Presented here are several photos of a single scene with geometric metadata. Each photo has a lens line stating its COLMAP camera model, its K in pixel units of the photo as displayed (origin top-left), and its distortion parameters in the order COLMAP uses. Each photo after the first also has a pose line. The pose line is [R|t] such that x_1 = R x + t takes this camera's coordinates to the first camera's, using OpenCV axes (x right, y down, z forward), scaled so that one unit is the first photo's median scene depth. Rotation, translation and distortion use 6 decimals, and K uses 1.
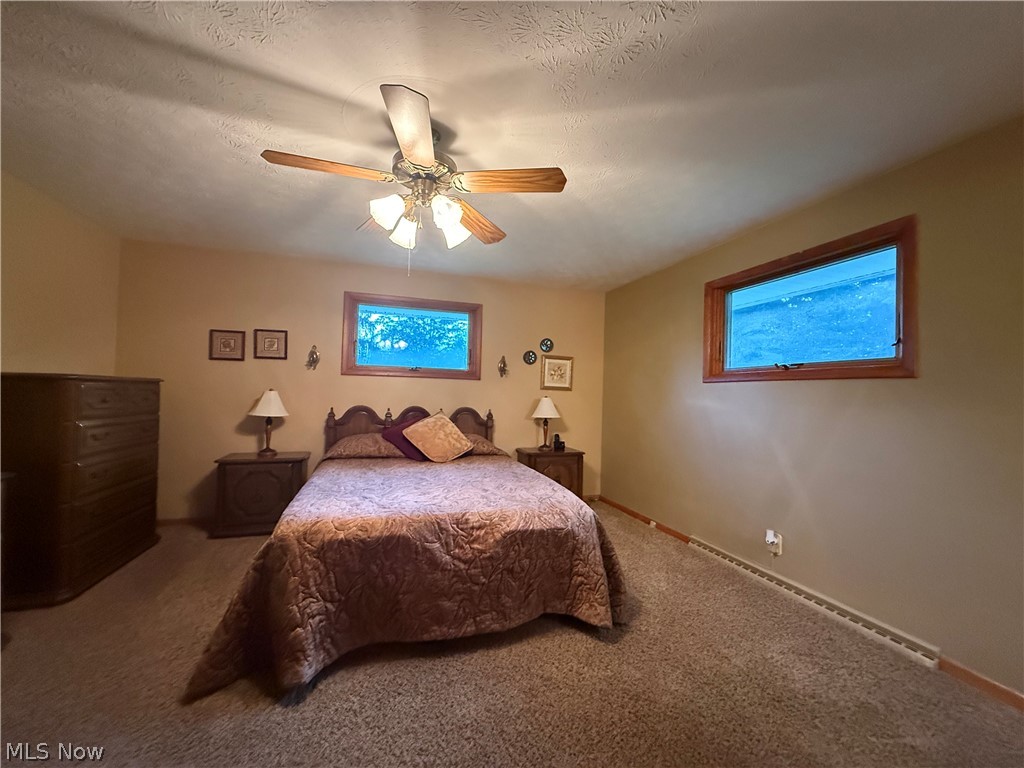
lens RADIAL K [[408.1, 0, 508.6], [0, 408.1, 385.2], [0, 0, 1]] dist [0.001498, -0.000437]
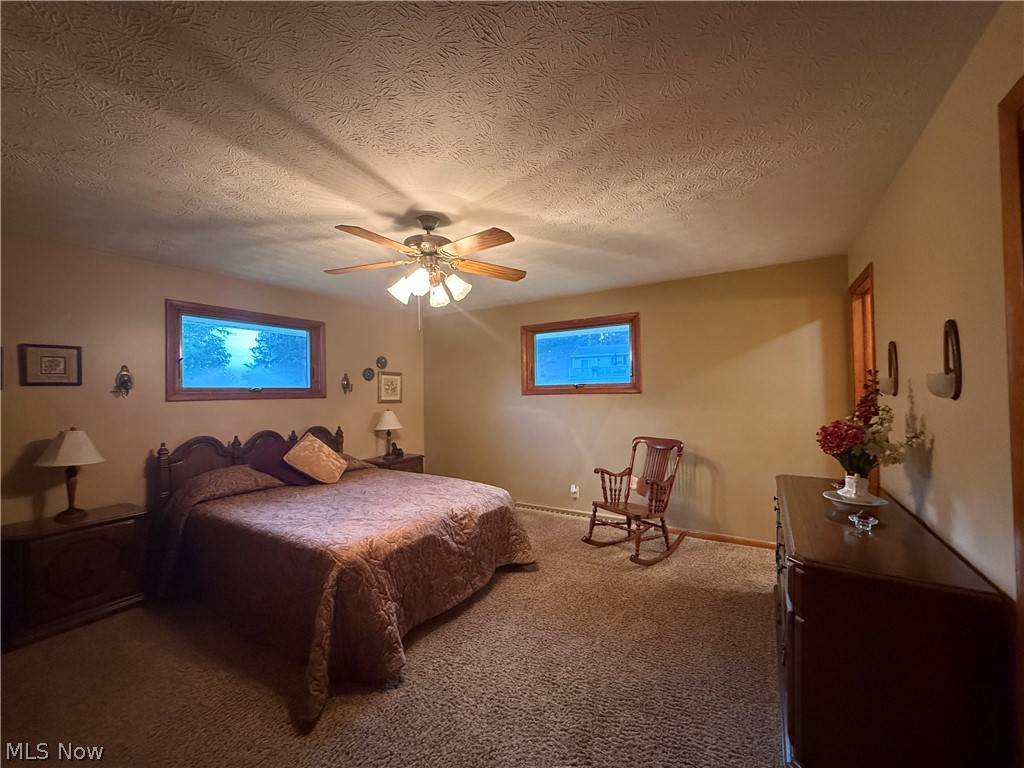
lens RADIAL K [[408.1, 0, 508.6], [0, 408.1, 385.2], [0, 0, 1]] dist [0.001498, -0.000437]
pose [[0.762974, -0.028284, 0.645810, -0.529735], [0.023843, 0.999594, 0.015609, -0.069212], [-0.645989, 0.003488, 0.763339, -0.082183]]
